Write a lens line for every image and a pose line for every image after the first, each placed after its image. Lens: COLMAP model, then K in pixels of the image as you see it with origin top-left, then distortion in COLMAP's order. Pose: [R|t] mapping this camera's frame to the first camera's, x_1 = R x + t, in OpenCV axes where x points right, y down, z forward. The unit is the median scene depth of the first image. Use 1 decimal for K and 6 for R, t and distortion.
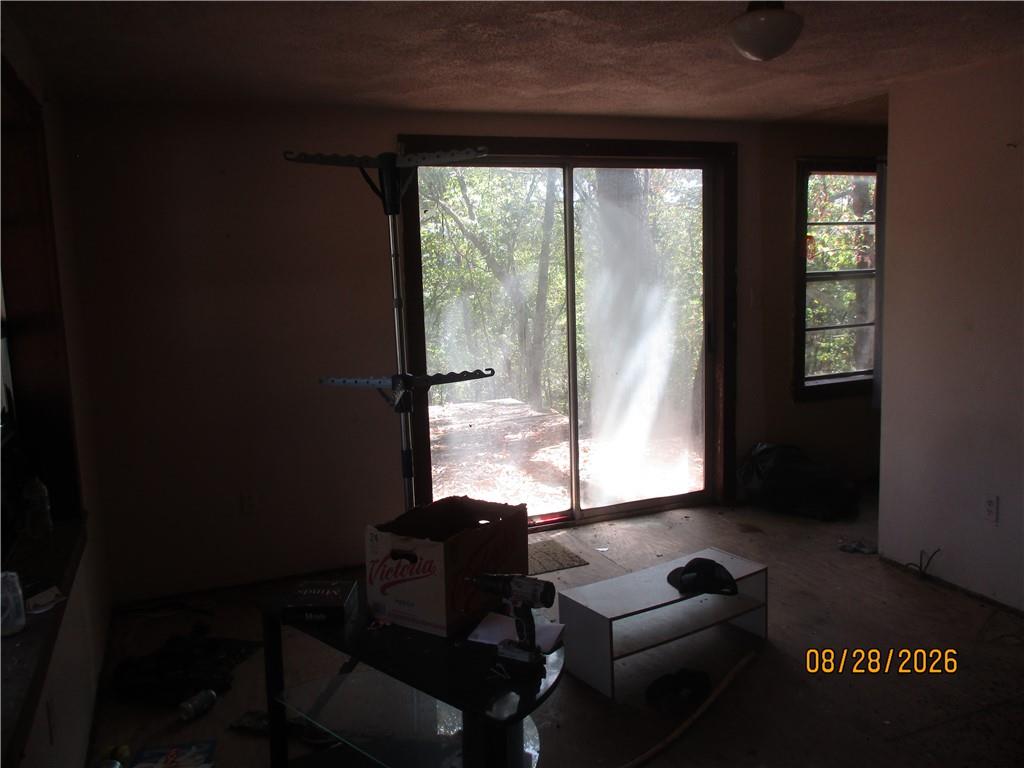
lens RADIAL K [[851.3, 0, 523.0], [0, 851.3, 382.6], [0, 0, 1]] dist [-0.035624, 0.018064]
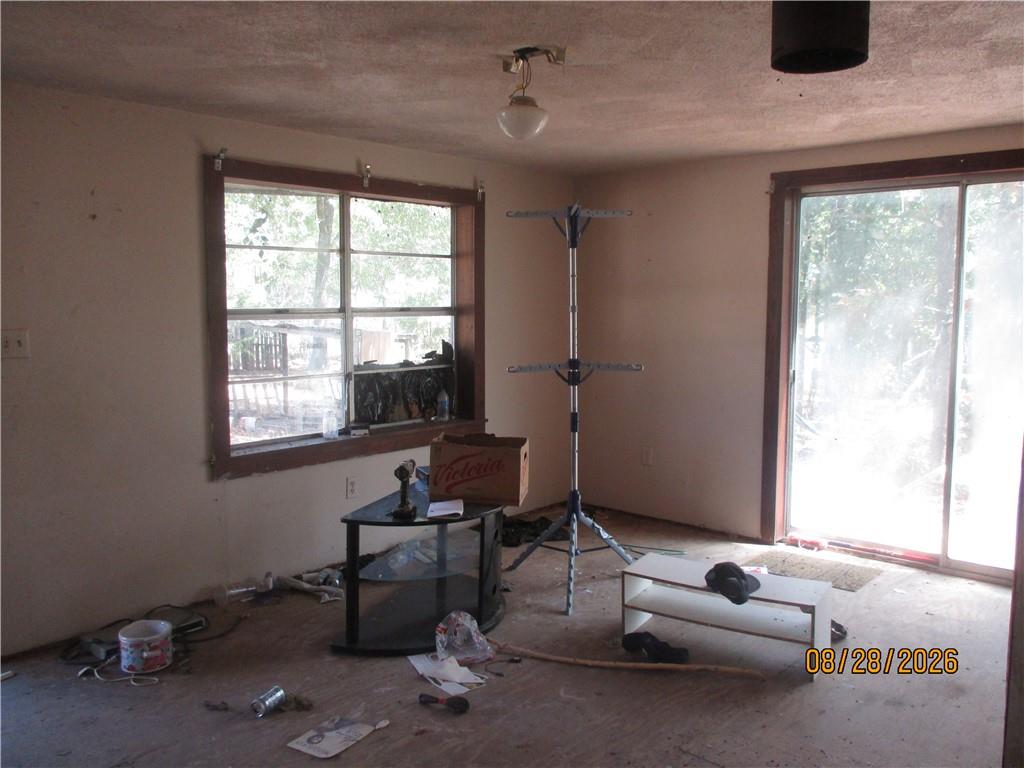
lens RADIAL K [[851.3, 0, 523.0], [0, 851.3, 382.6], [0, 0, 1]] dist [-0.035624, 0.018064]
pose [[0.423394, 0.124907, -0.897294, 0.902410], [-0.142496, 0.987303, 0.070199, -0.047291], [0.894669, 0.098139, 0.435817, 0.243598]]
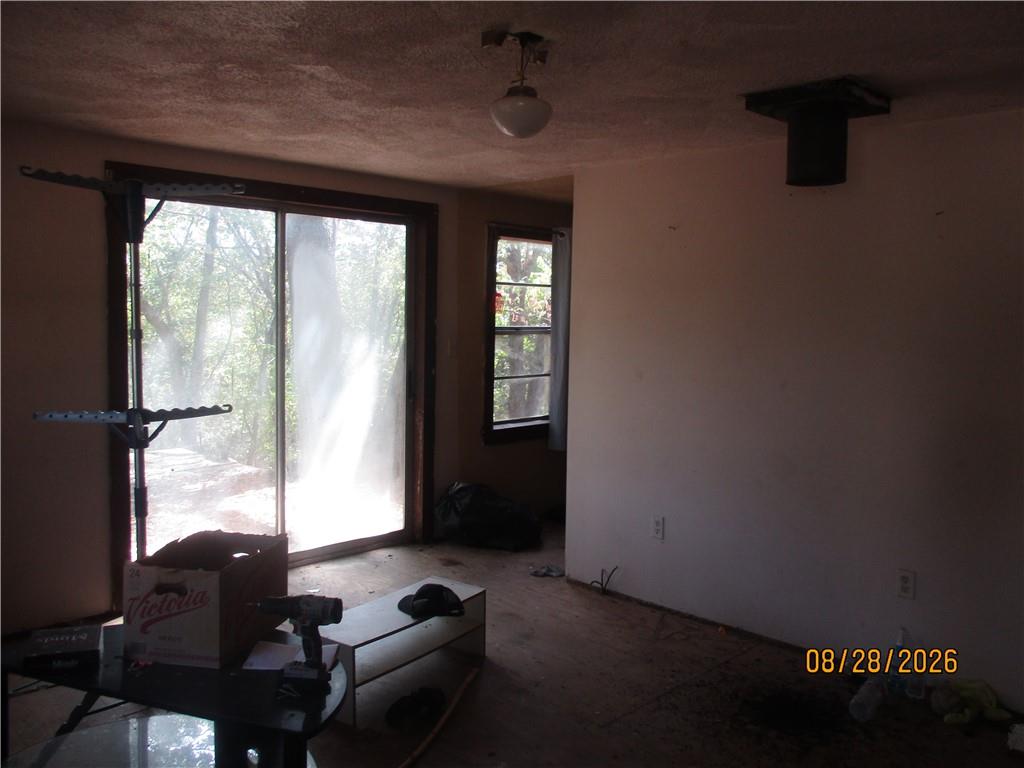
lens RADIAL K [[851.3, 0, 523.0], [0, 851.3, 382.6], [0, 0, 1]] dist [-0.035624, 0.018064]
pose [[0.919534, 0.019599, 0.392521, -0.095345], [0.005540, 0.998010, -0.062810, 0.018878], [-0.392971, 0.059930, 0.917596, -0.037704]]
